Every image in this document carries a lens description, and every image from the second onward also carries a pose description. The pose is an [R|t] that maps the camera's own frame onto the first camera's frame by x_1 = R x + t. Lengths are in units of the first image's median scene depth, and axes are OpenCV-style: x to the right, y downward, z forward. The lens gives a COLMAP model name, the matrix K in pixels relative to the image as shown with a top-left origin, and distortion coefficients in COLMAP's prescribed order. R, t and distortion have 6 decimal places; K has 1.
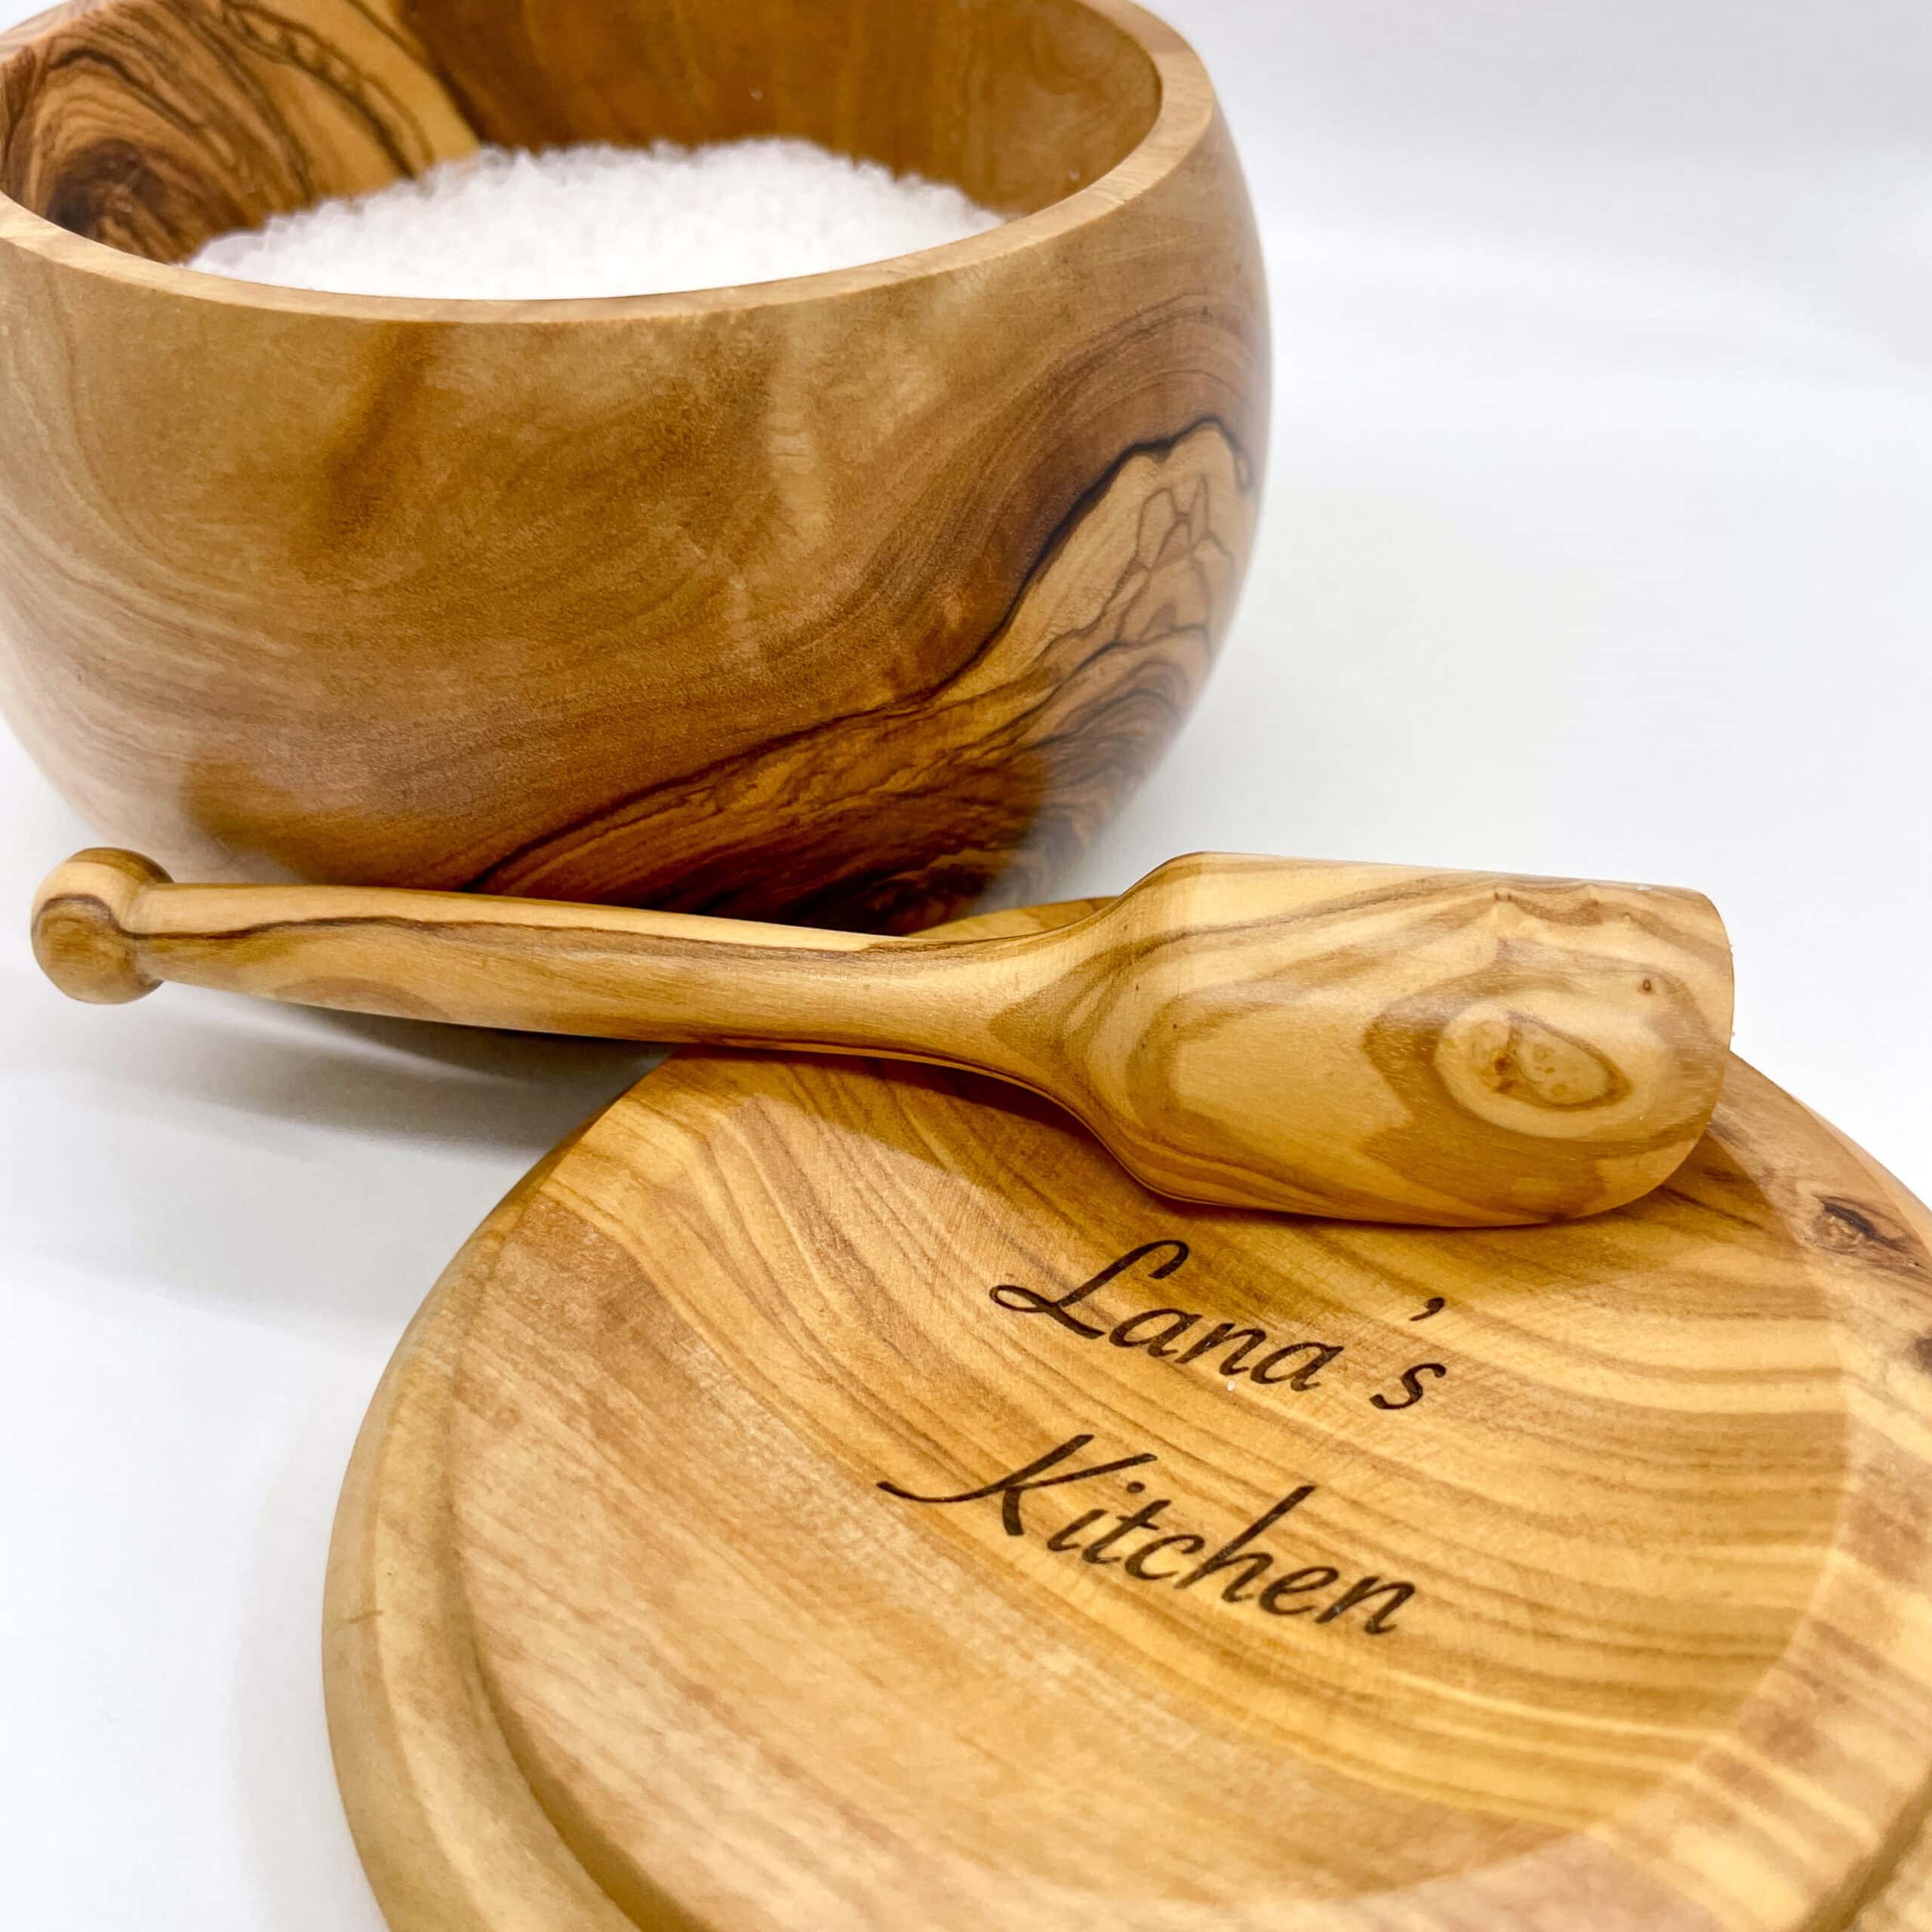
lens RADIAL K [[2054.8, 0, 968.7], [0, 2054.8, 928.3], [0, 0, 1]] dist [0.066884, -0.189195]
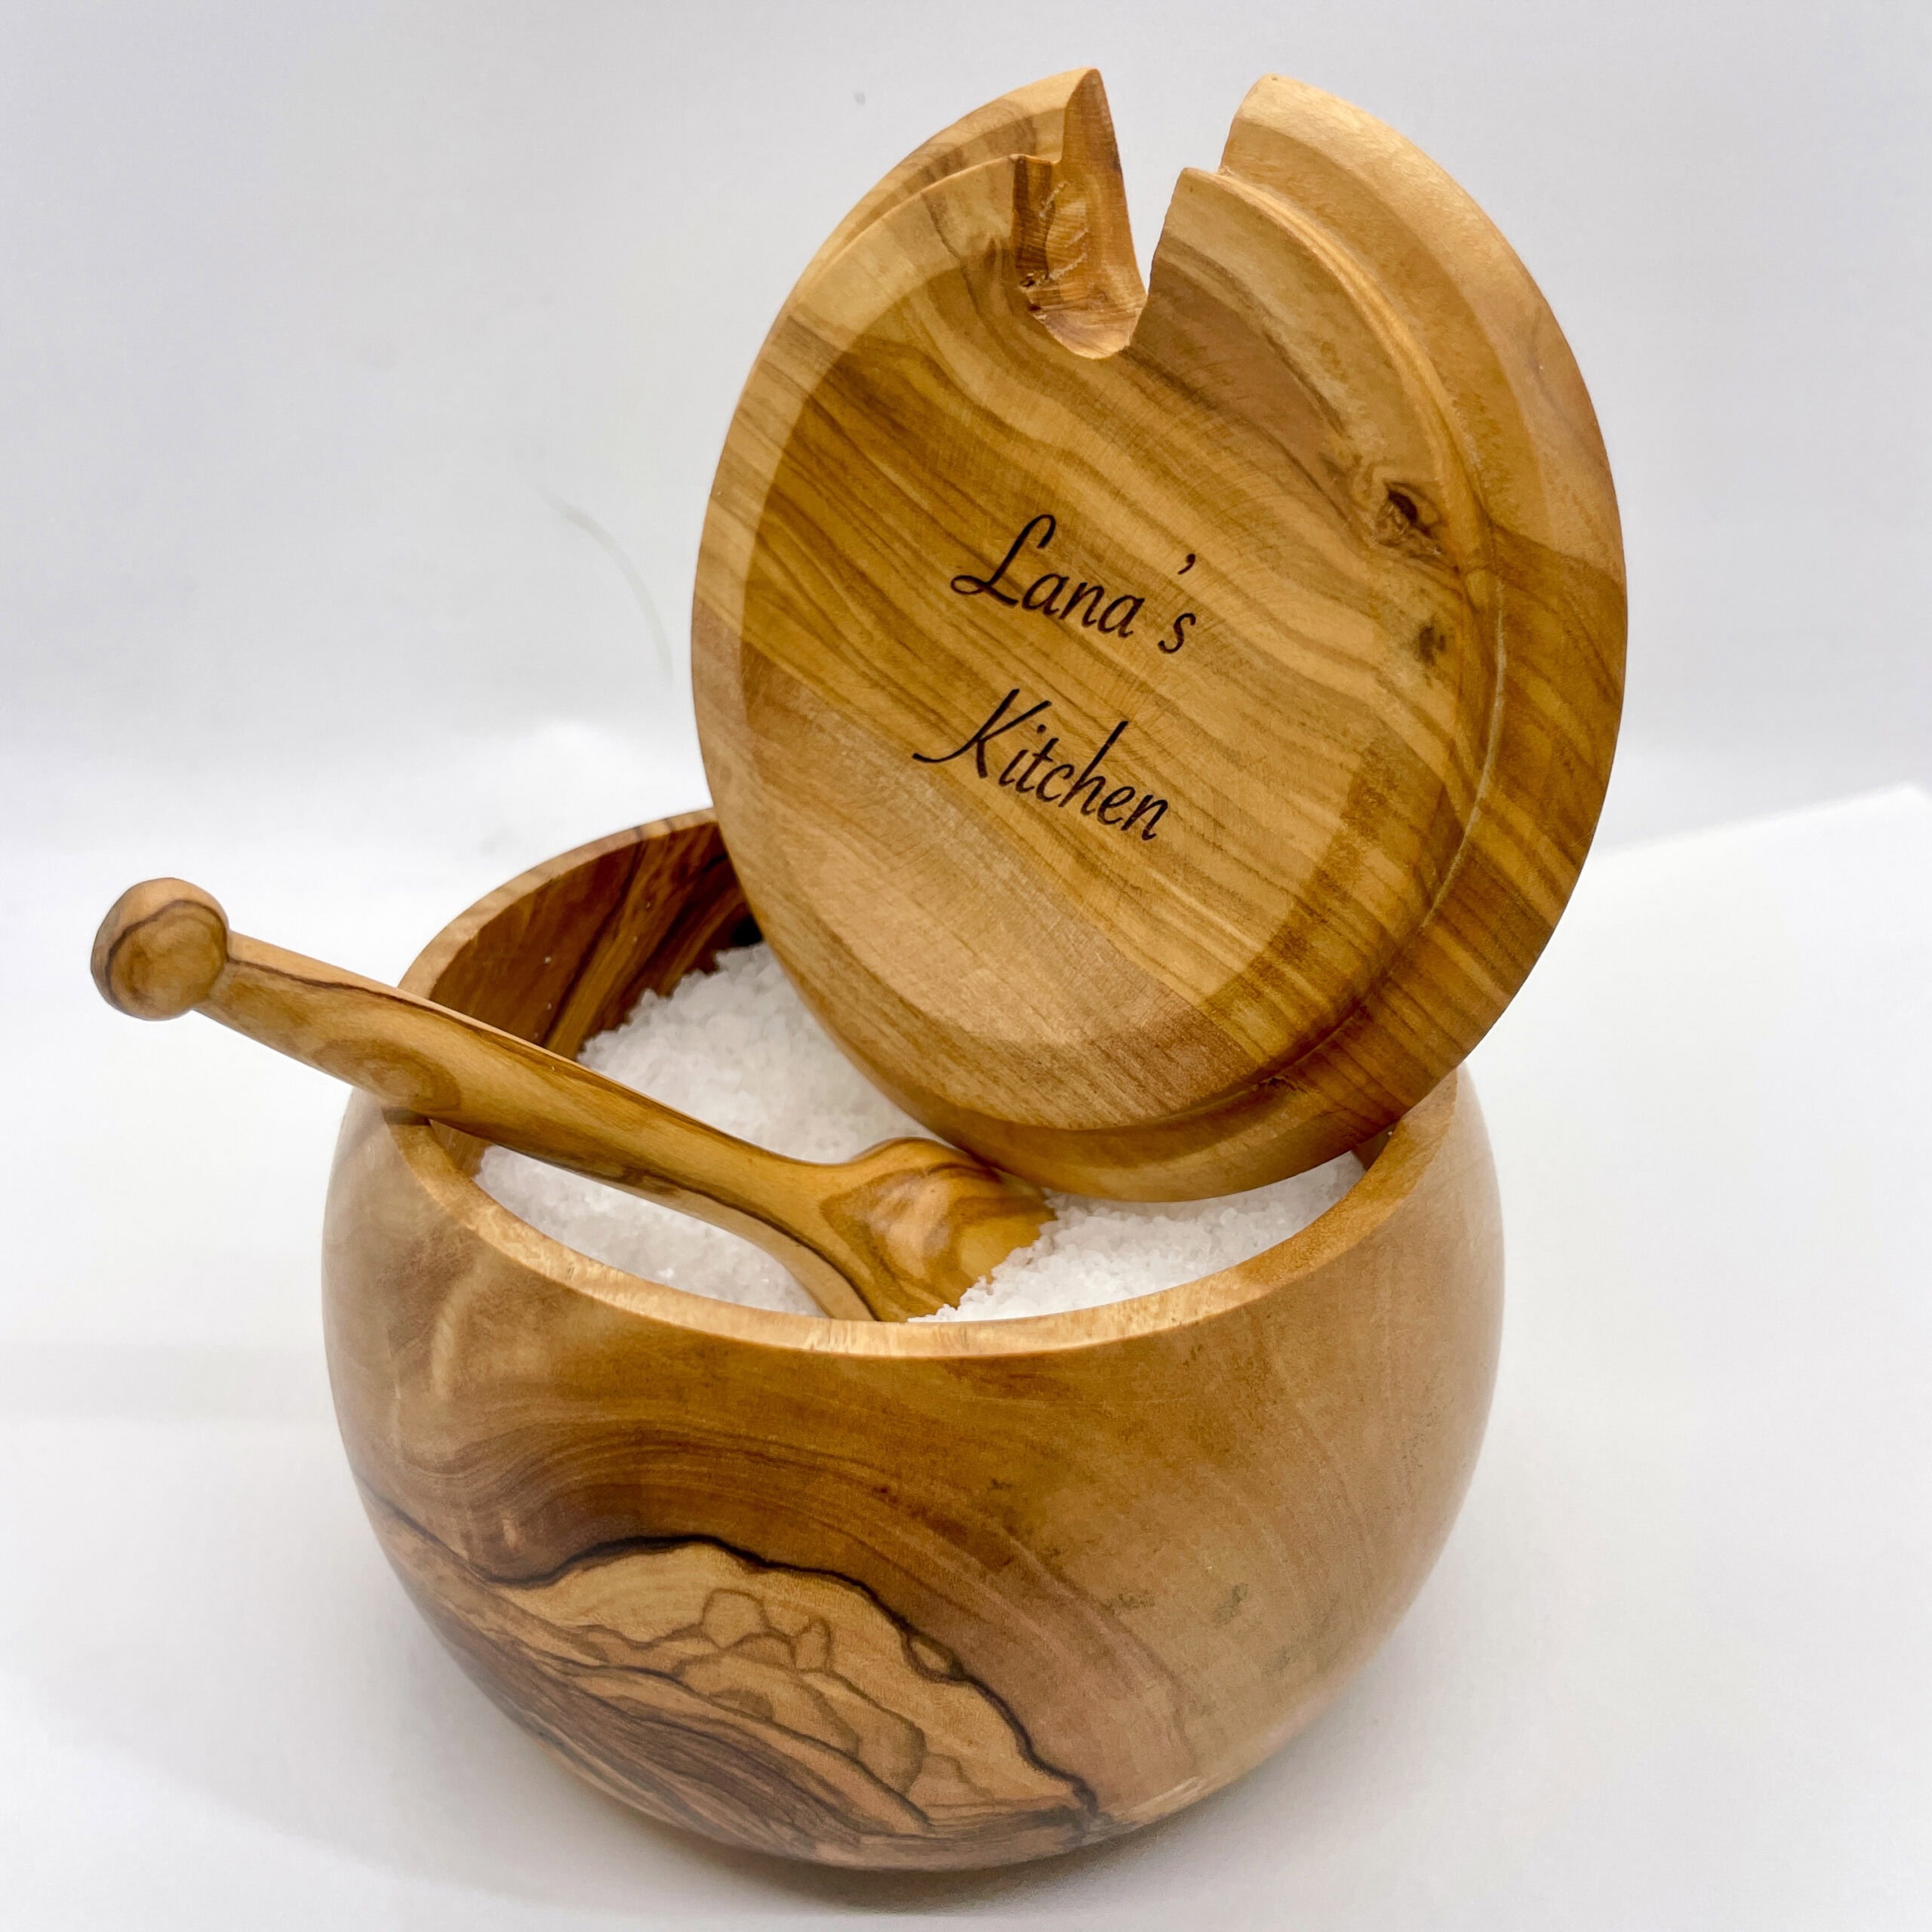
lens RADIAL K [[2012.7, 0, 966.0], [0, 2012.7, 966.0], [0, 0, 1]] dist [0.100048, -0.003052]
pose [[0.800347, -0.066563, -0.595831, 0.980109], [0.546489, 0.489715, 0.679360, -0.761848], [0.246567, -0.869338, 0.428318, 0.135576]]
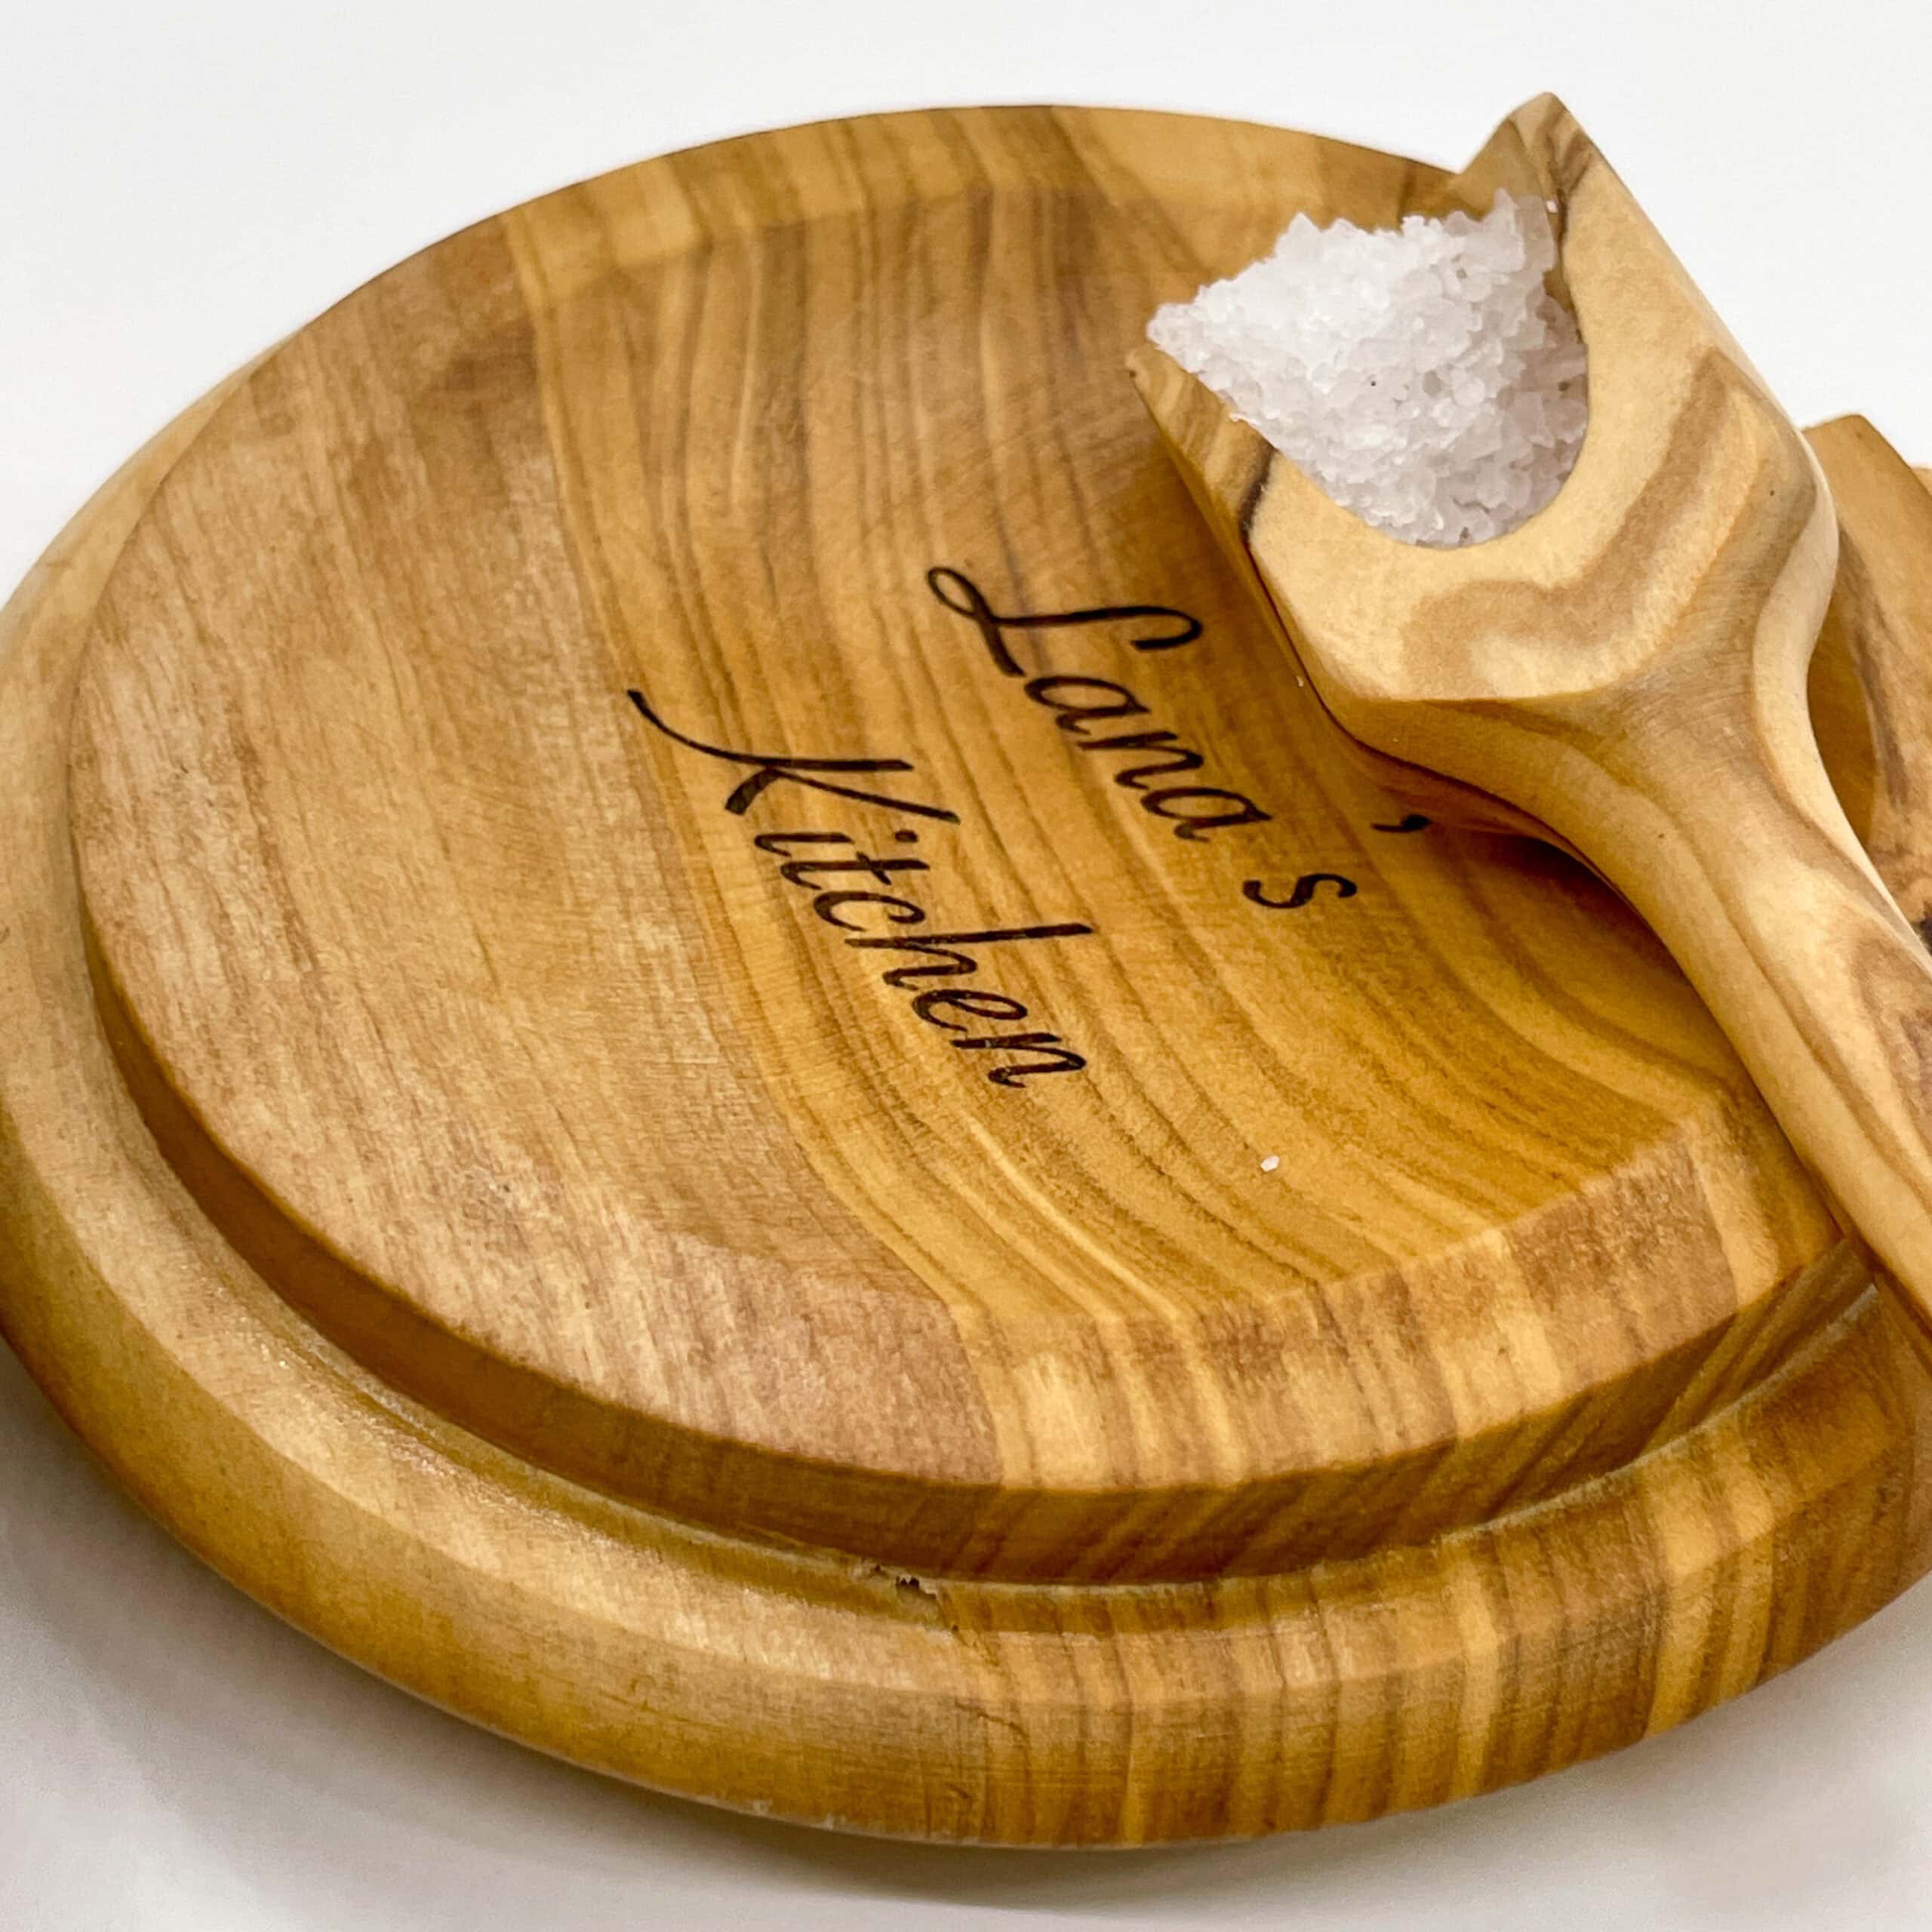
lens RADIAL K [[3827.5, 0, 962.9], [0, 3827.5, 862.0], [0, 0, 1]] dist [-0.010300, 2.211620]
pose [[0.846075, 0.433811, -0.309782, 0.555394], [-0.366495, 0.895387, 0.252909, -0.095664], [0.387090, -0.100447, 0.916554, -0.324217]]
